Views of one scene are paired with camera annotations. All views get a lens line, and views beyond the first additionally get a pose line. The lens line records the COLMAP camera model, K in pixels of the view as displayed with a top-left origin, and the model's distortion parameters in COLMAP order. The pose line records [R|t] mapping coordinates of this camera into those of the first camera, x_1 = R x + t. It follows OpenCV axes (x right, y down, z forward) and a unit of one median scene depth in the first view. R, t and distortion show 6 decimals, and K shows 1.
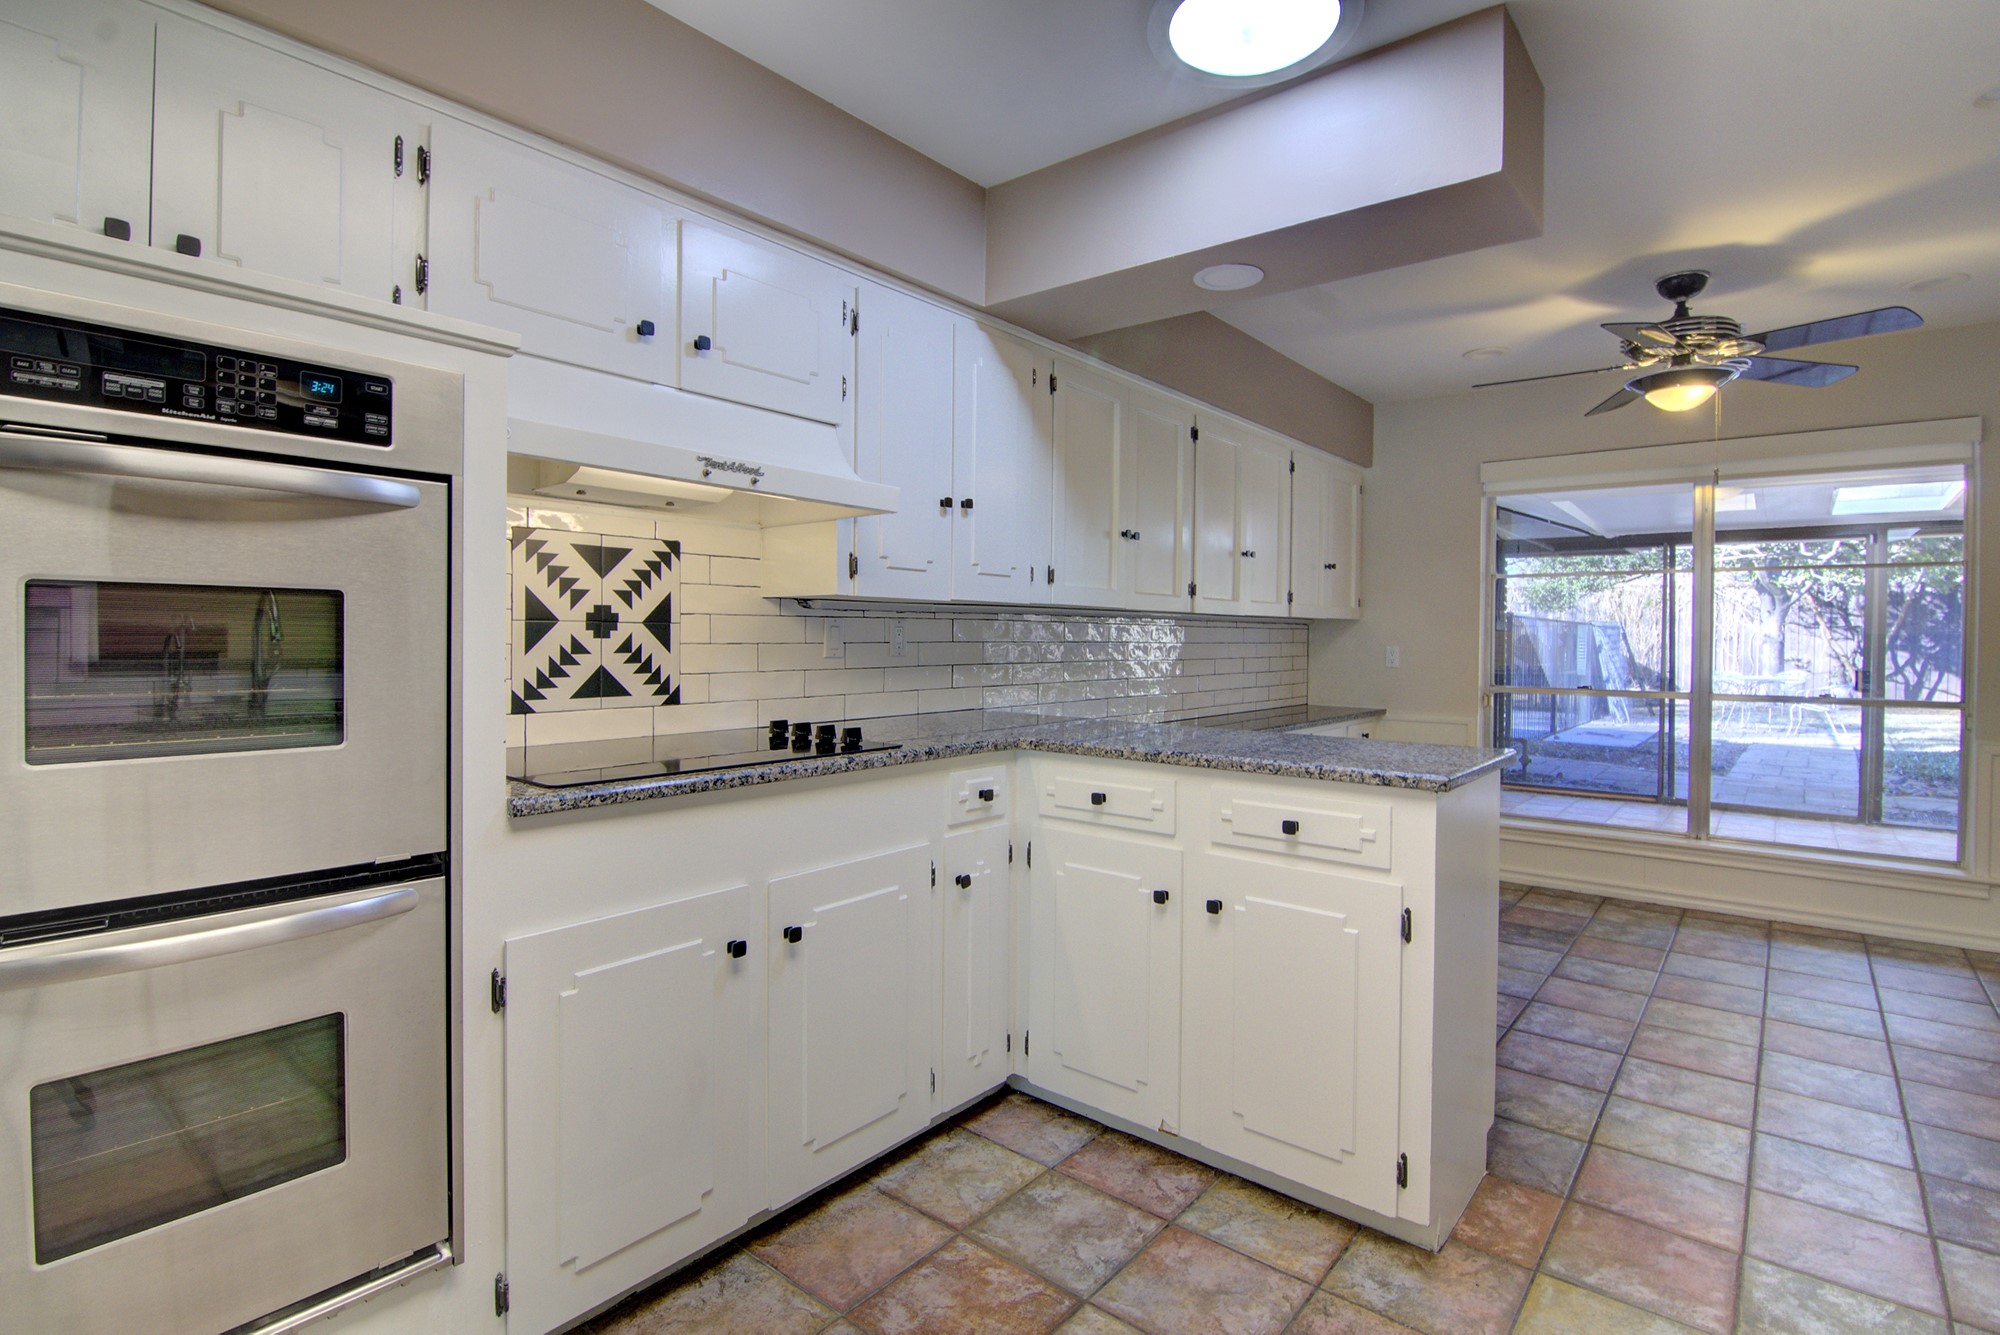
lens RADIAL K [[959.8, 0, 1009.1], [0, 959.8, 643.4], [0, 0, 1]] dist [-0.008019, -0.009466]
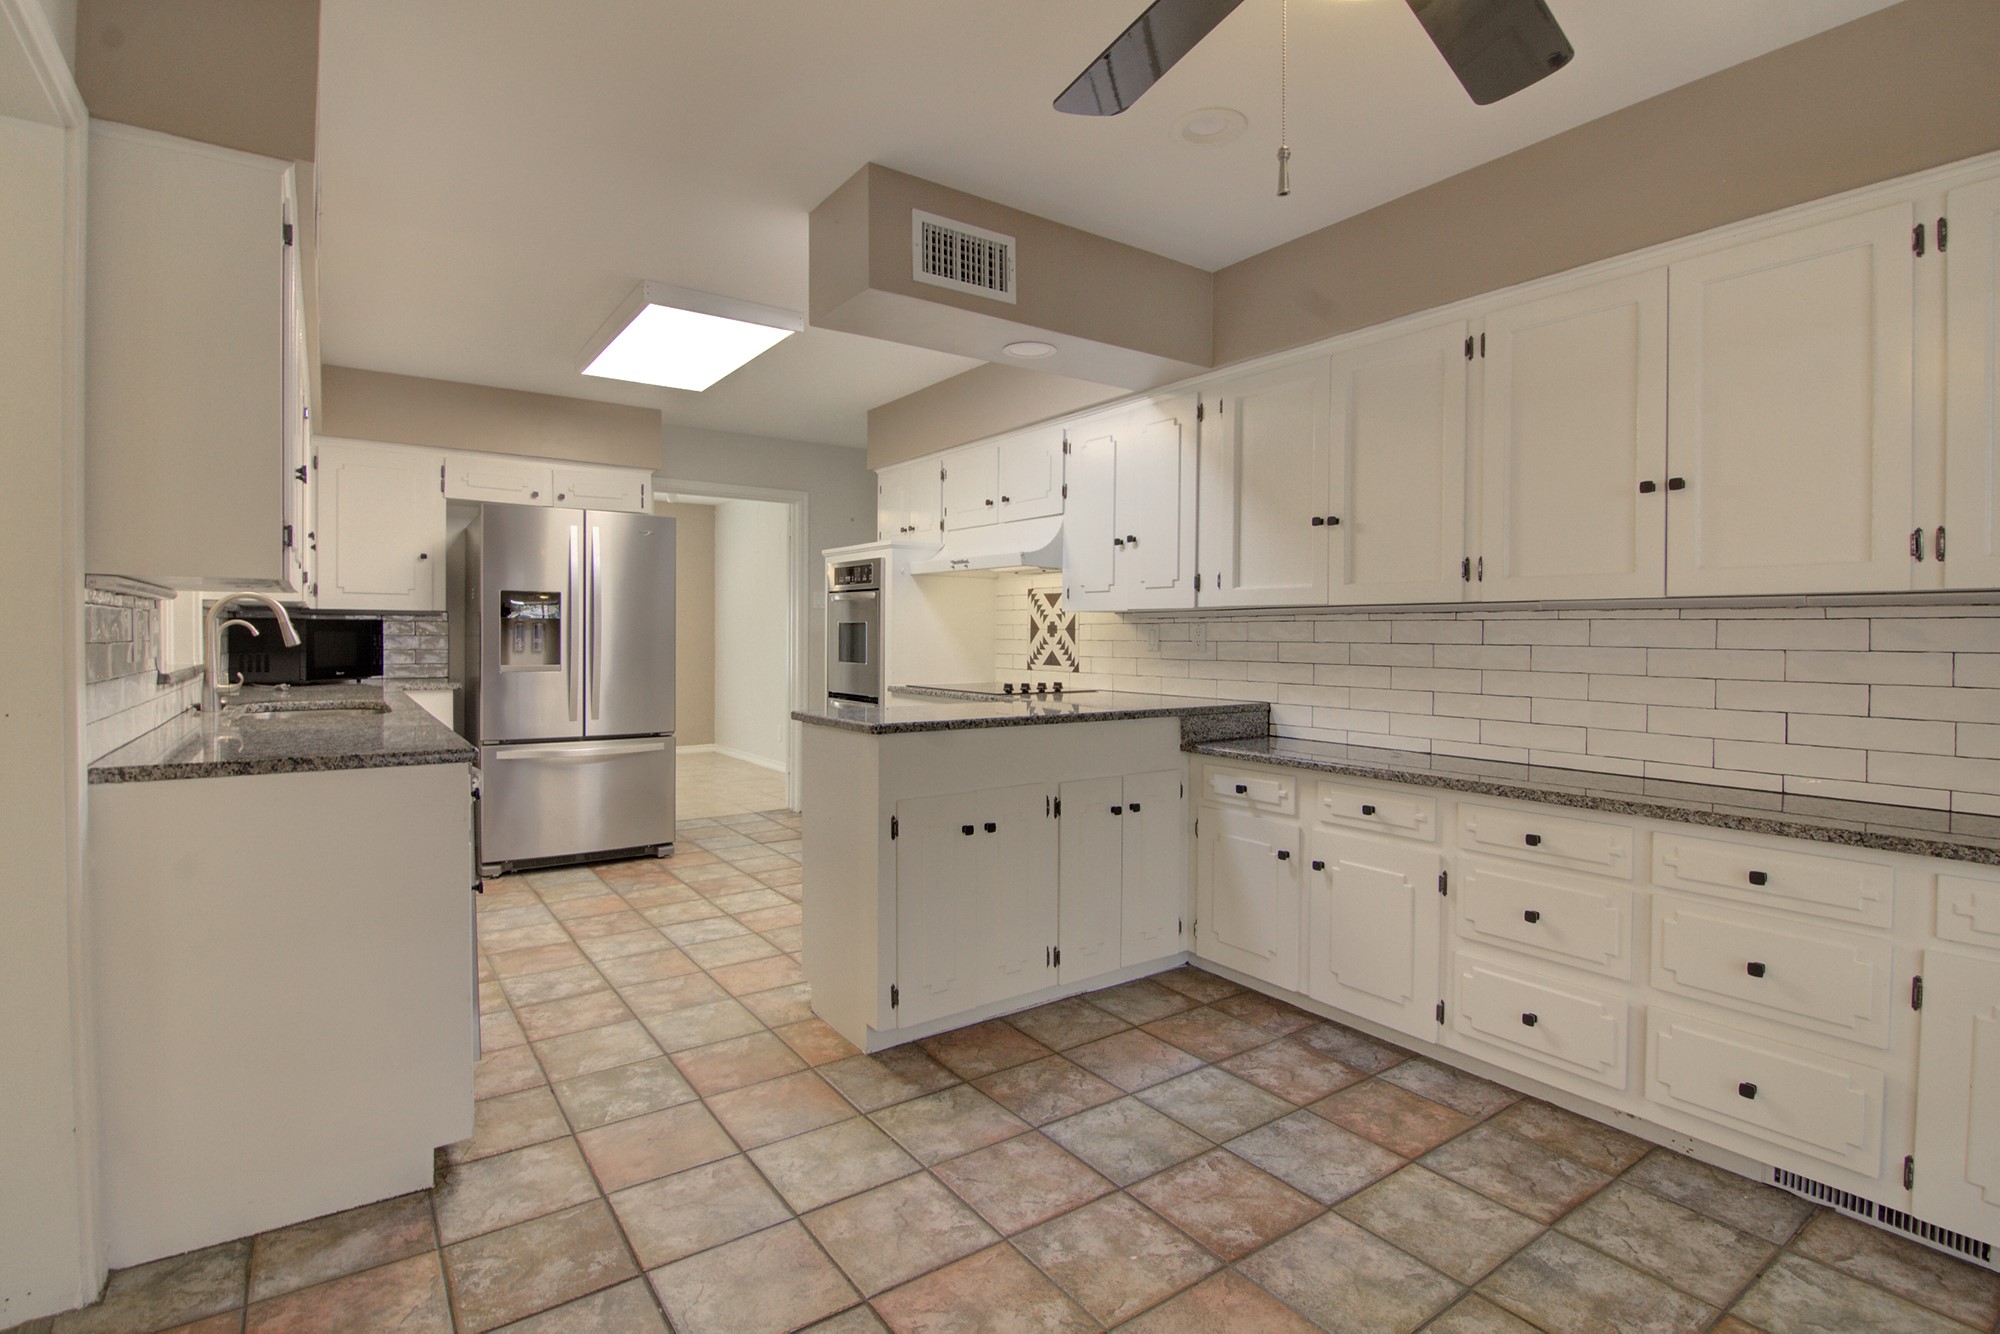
lens RADIAL K [[959.8, 0, 999.4], [0, 959.8, 639.9], [0, 0, 1]] dist [-0.008019, -0.009466]
pose [[-0.267181, -0.004734, -0.963635, 1.588467], [-0.016031, 0.999871, -0.000467, 0.003059], [0.963513, 0.015323, -0.267223, 1.420150]]
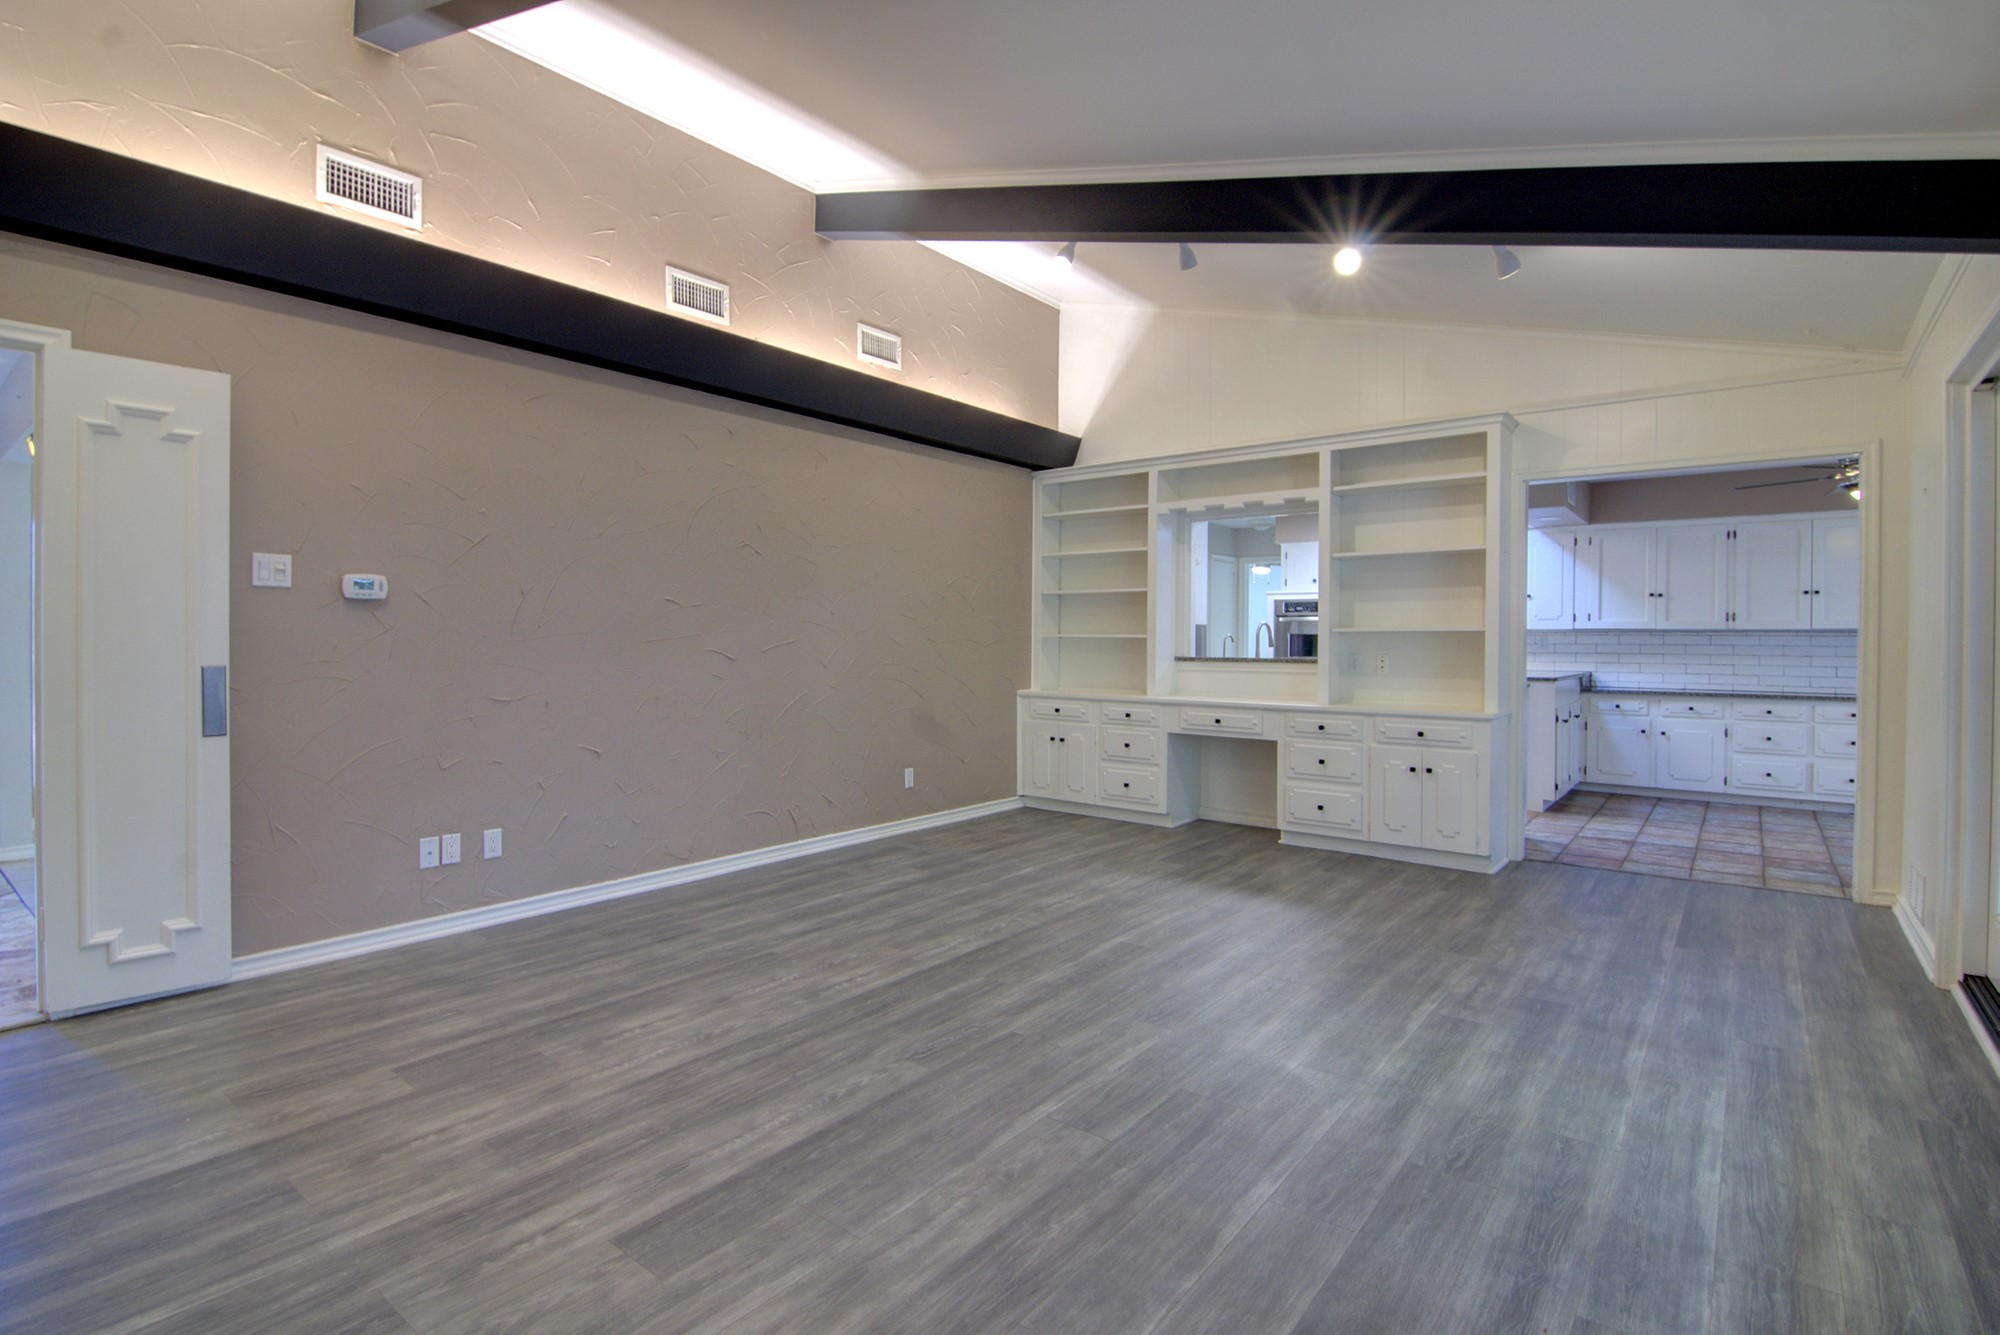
lens RADIAL K [[959.8, 0, 991.7], [0, 959.8, 640.4], [0, 0, 1]] dist [-0.008019, -0.009466]
pose [[0.010556, -0.006884, -0.999921, 3.405237], [-0.013155, 0.999889, -0.007023, 0.037709], [0.999858, 0.013228, 0.010465, -0.785506]]
